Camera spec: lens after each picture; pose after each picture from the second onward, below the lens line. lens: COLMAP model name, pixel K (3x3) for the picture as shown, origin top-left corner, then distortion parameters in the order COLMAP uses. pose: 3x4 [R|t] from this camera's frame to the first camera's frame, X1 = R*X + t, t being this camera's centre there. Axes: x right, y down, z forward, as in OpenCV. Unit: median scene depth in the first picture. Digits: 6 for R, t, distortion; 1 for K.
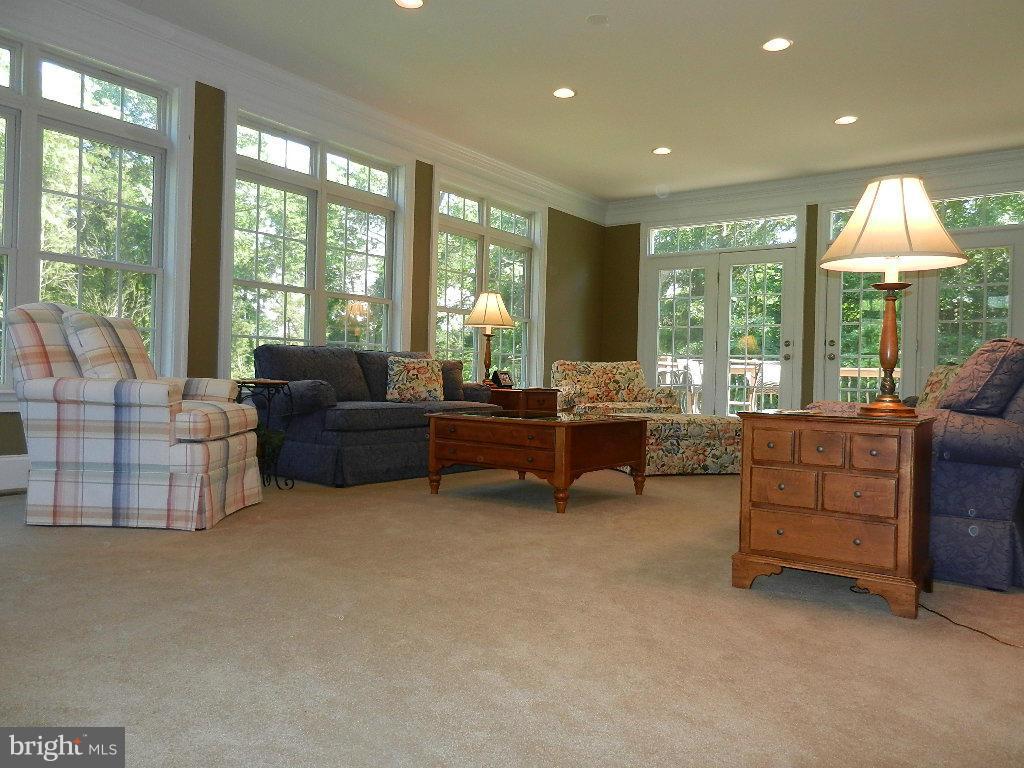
lens RADIAL K [[761.7, 0, 512.2], [0, 761.7, 378.1], [0, 0, 1]] dist [0.002791, 0.003758]
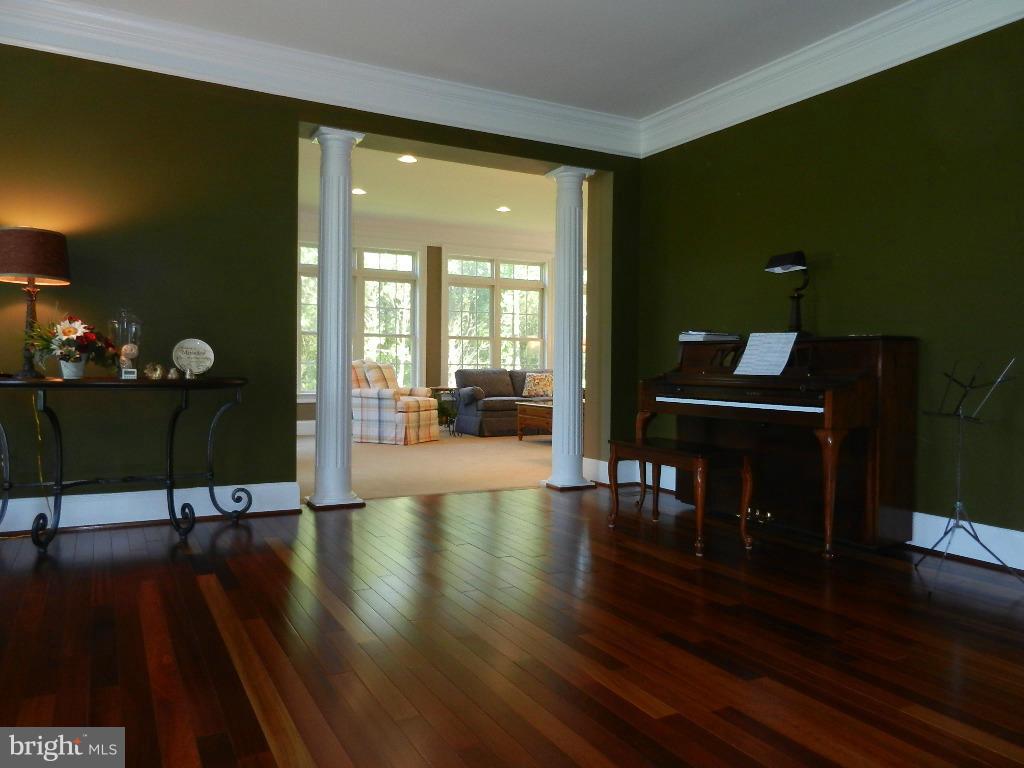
lens RADIAL K [[761.7, 0, 512.0], [0, 761.7, 383.2], [0, 0, 1]] dist [0.002791, 0.003758]
pose [[0.902749, -0.012158, -0.429996, 1.003316], [0.017130, 0.999824, 0.007692, -0.029677], [0.429827, -0.014310, 0.902798, -1.161719]]
